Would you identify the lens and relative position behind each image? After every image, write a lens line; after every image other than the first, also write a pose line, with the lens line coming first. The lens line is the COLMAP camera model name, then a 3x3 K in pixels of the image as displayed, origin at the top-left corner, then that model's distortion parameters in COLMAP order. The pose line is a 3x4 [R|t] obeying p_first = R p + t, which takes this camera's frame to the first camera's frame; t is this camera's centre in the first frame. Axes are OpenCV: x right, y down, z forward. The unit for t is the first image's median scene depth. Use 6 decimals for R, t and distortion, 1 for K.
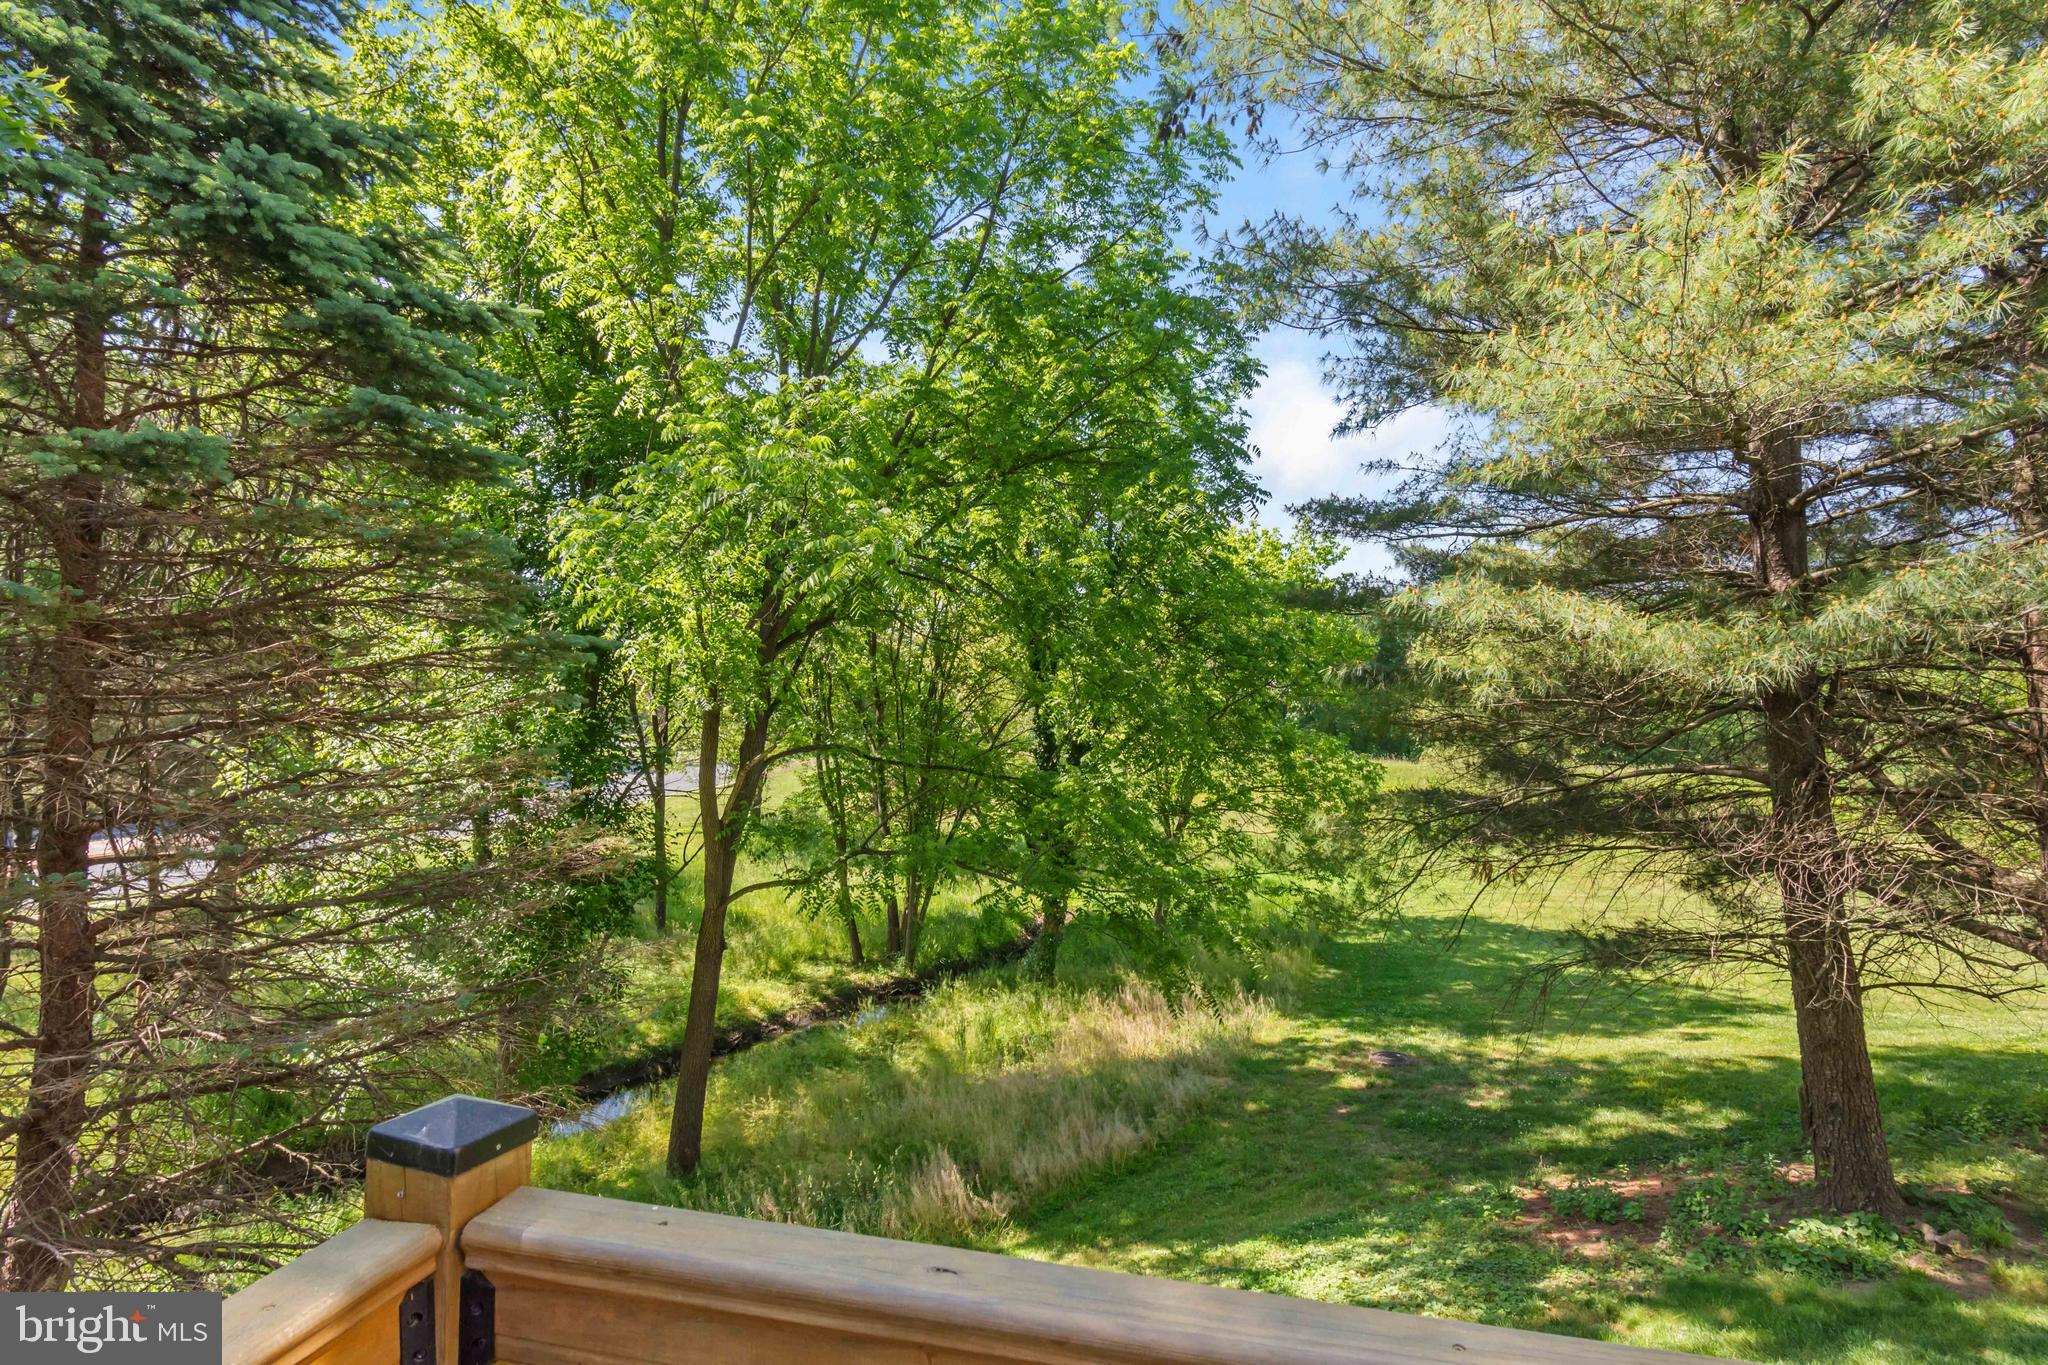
lens RADIAL K [[1129.1, 0, 1030.4], [0, 1129.1, 685.9], [0, 0, 1]] dist [-0.000574, -0.003105]
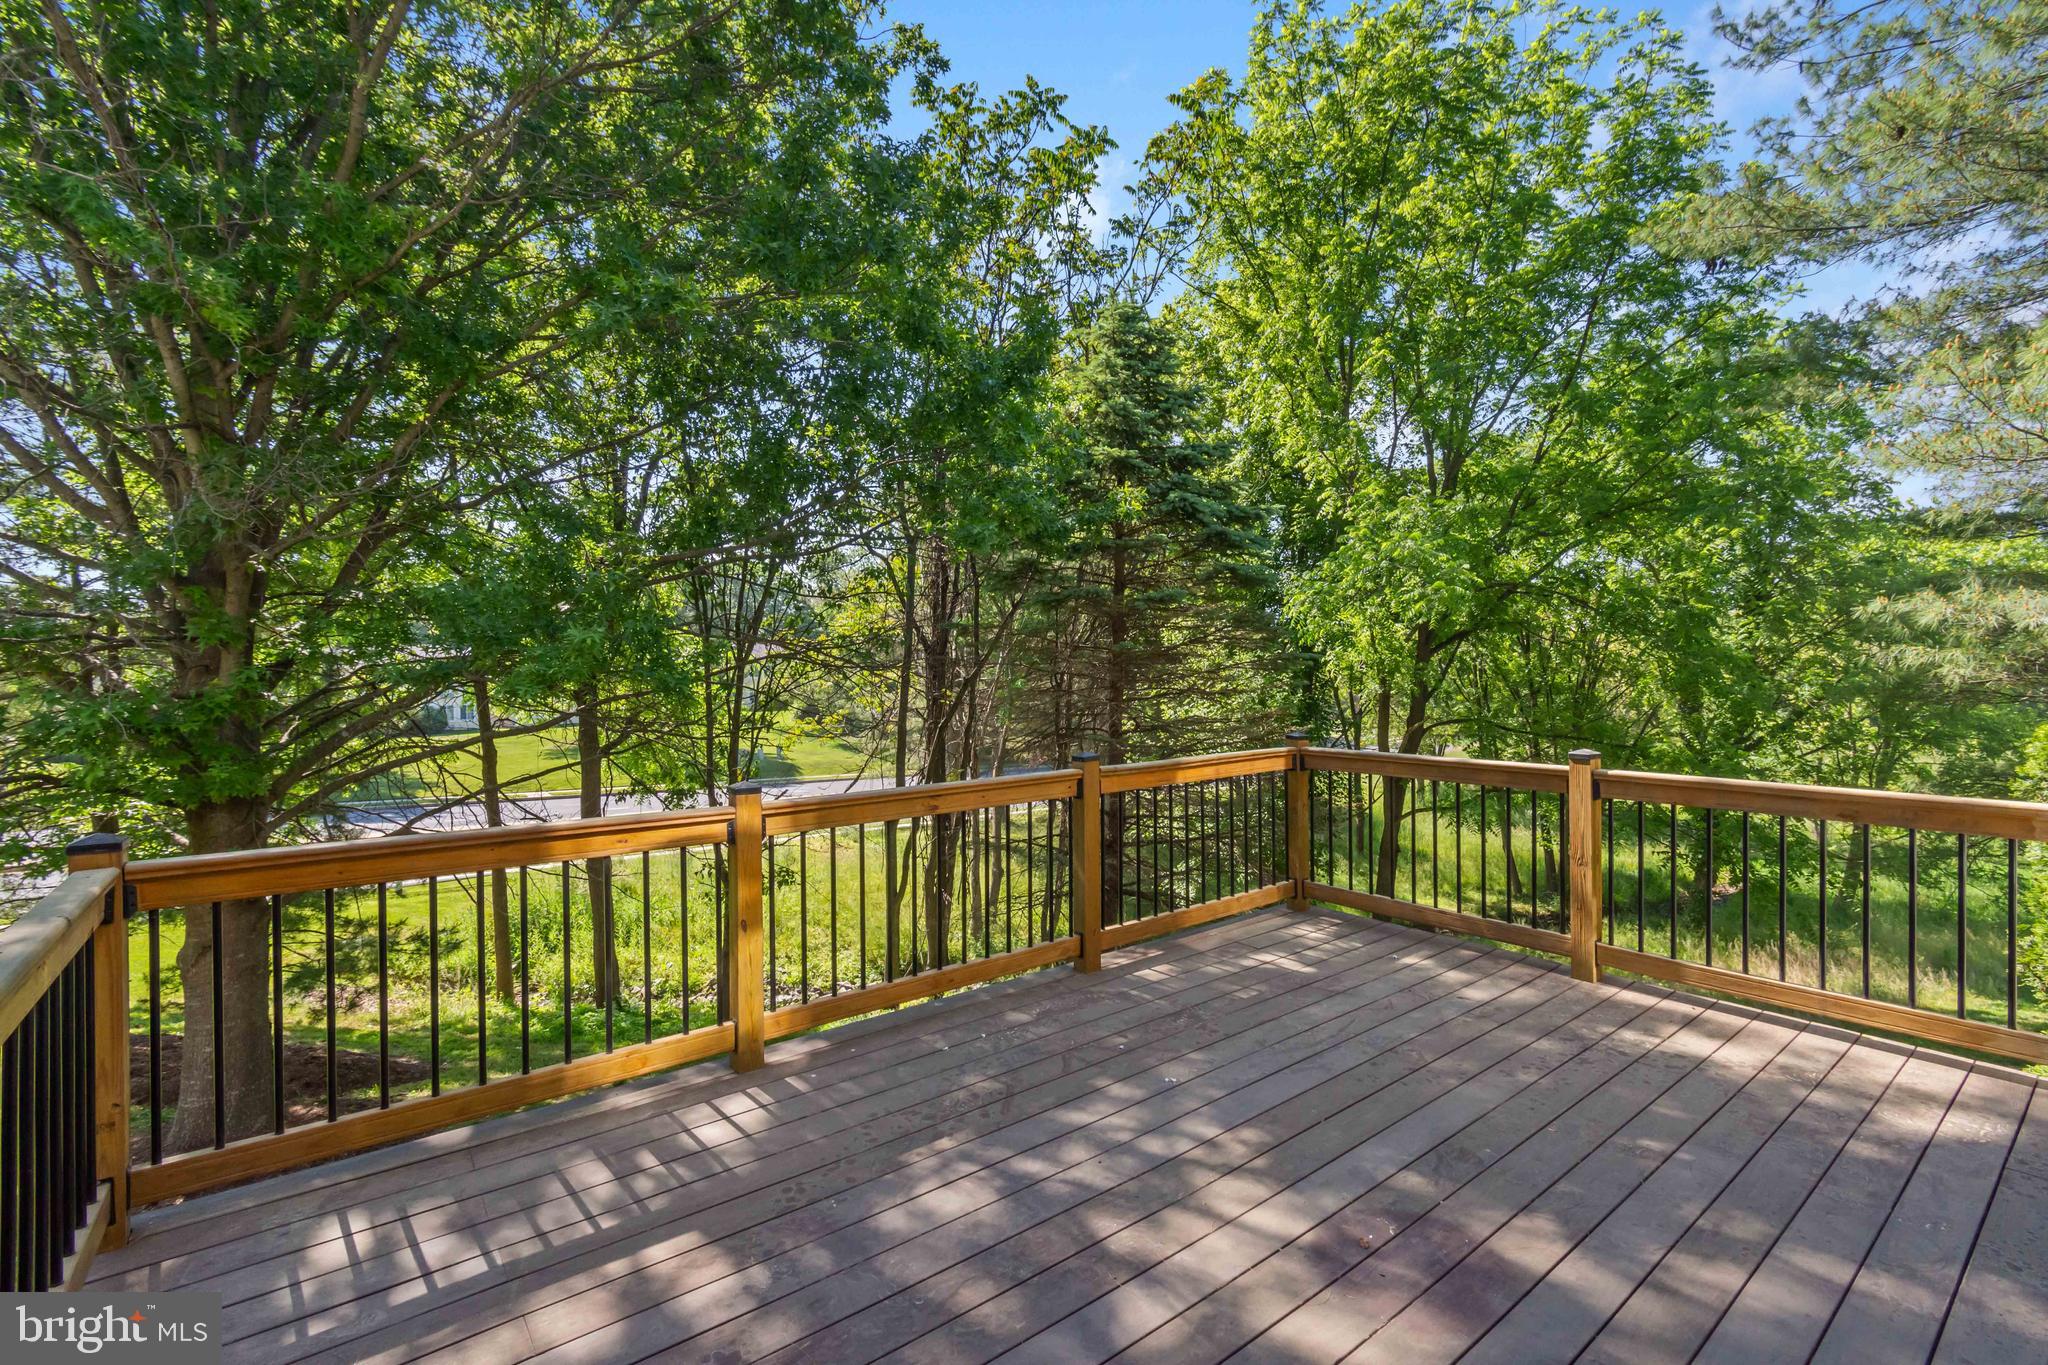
lens RADIAL K [[916.1, 0, 1032.0], [0, 916.1, 682.6], [0, 0, 1]] dist [0.001445, -0.000602]
pose [[0.786328, -0.016607, -0.617586, 0.135422], [0.016946, 0.999842, -0.005311, 0.004341], [0.617577, -0.006289, 0.786485, -0.329873]]
